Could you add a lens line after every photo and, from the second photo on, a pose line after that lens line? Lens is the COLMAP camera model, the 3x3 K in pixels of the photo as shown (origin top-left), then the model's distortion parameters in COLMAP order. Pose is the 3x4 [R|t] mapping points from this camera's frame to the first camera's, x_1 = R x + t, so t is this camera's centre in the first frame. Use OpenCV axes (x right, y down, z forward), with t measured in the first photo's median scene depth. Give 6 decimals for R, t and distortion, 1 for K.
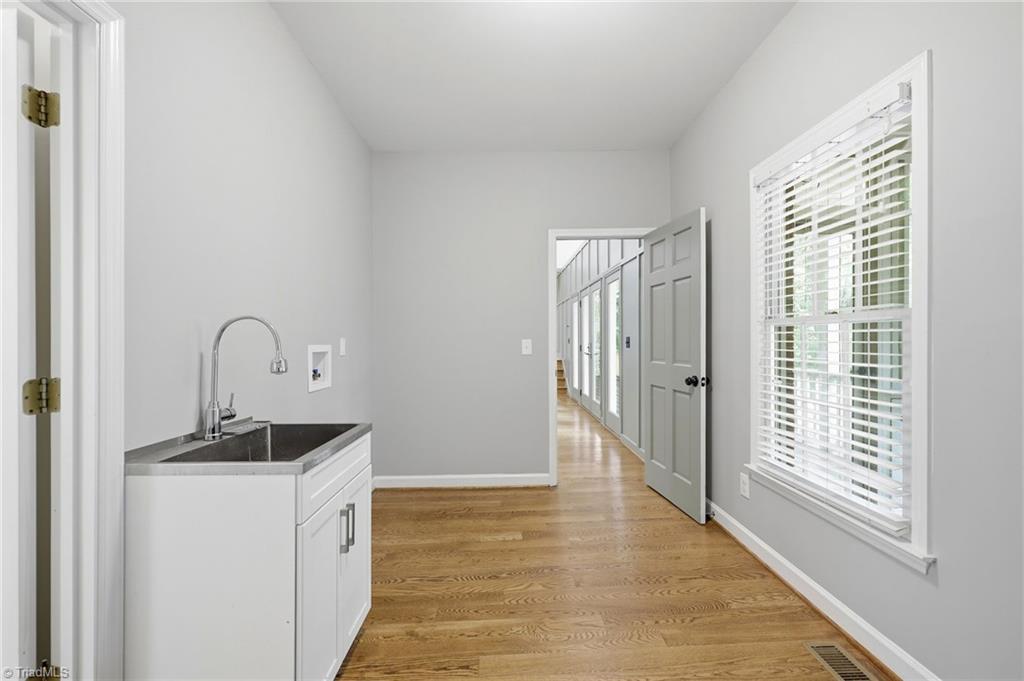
lens RADIAL K [[417.7, 0, 513.5], [0, 417.7, 340.9], [0, 0, 1]] dist [0.000409, 0.000692]
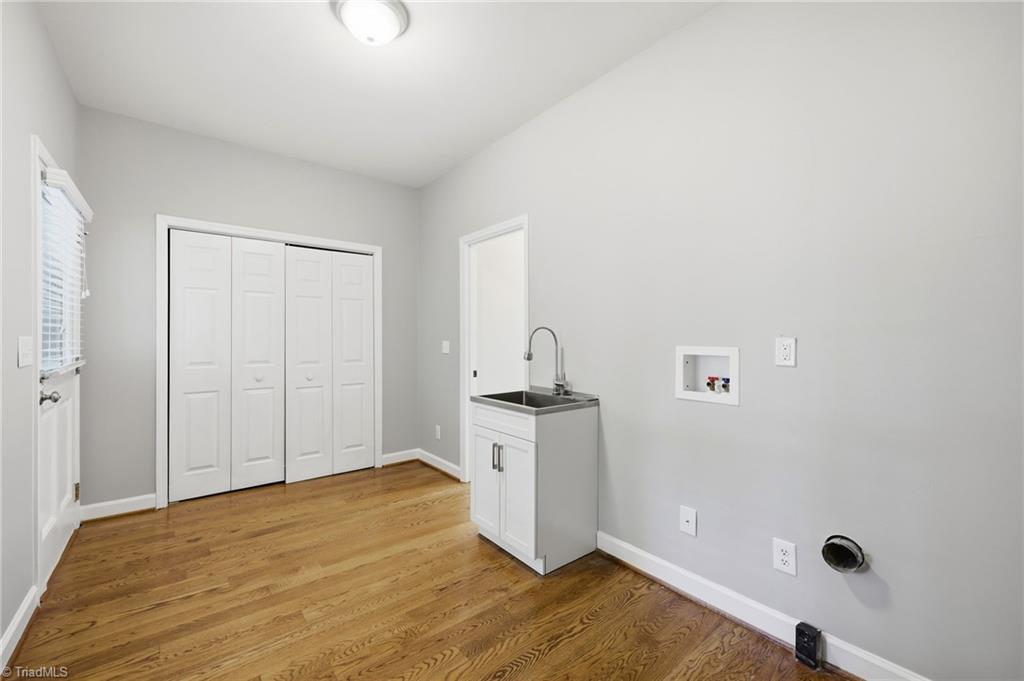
lens RADIAL K [[417.7, 0, 511.1], [0, 417.7, 340.2], [0, 0, 1]] dist [0.000409, 0.000692]
pose [[-0.794260, 0.003926, -0.607566, 0.449684], [0.004658, 0.999989, 0.000373, -0.007165], [0.607561, -0.002533, -0.794269, 1.920813]]
